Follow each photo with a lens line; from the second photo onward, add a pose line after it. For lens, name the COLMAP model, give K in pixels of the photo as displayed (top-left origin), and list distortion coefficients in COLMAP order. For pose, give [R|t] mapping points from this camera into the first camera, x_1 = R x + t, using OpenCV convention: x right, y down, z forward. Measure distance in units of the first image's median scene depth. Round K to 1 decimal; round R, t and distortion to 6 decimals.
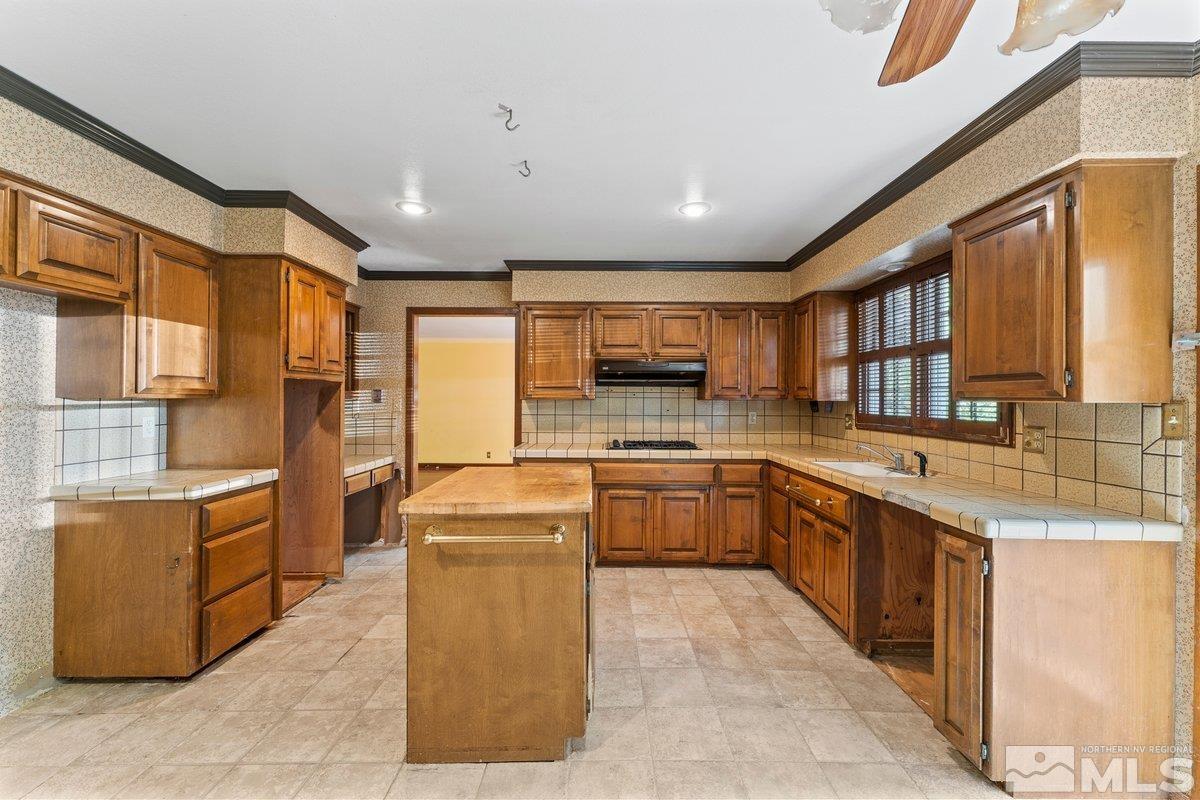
lens RADIAL K [[515.9, 0, 600.0], [0, 515.9, 400.0], [0, 0, 1]] dist [0.000250, 0.000131]
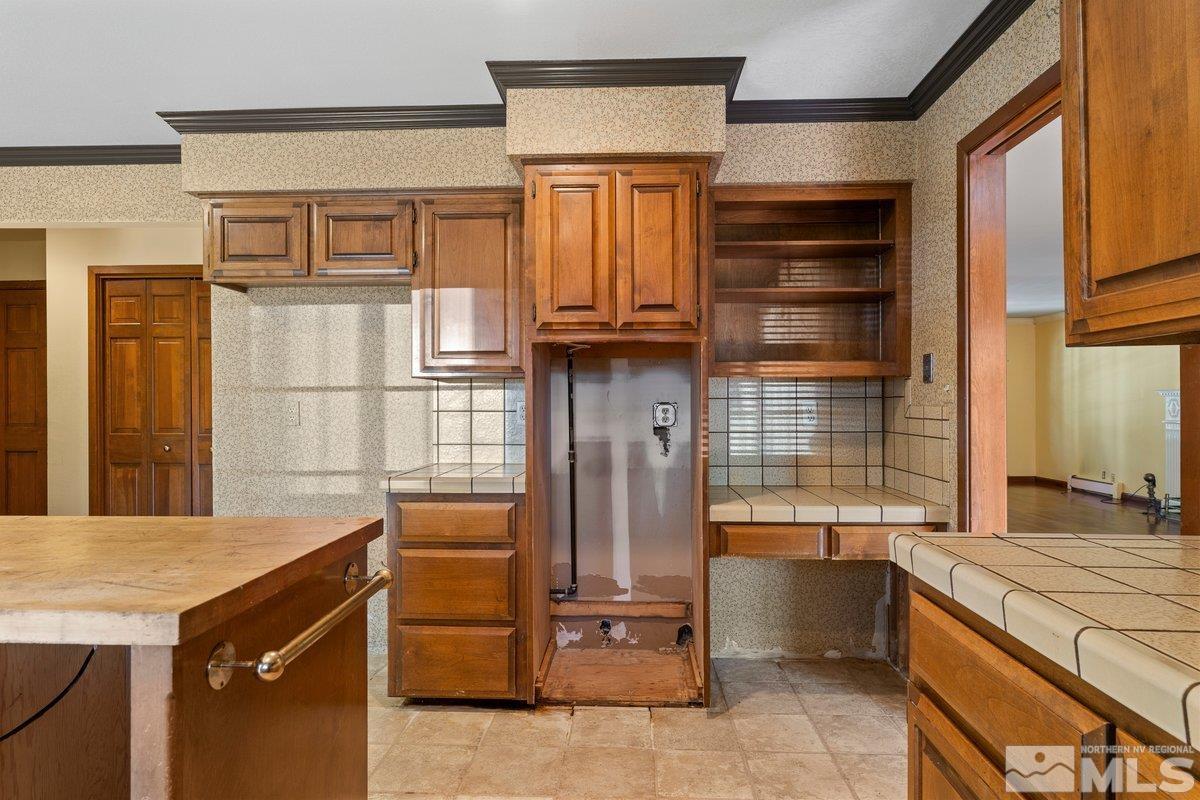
lens RADIAL K [[681.1, 0, 600.0], [0, 681.1, 400.0], [0, 0, 1]] dist [0.002737, 0.000119]
pose [[-0.053503, -0.007525, -0.998539, 0.278561], [-0.000125, 0.999972, -0.007530, 0.040730], [0.998568, -0.000278, -0.053503, 1.219139]]
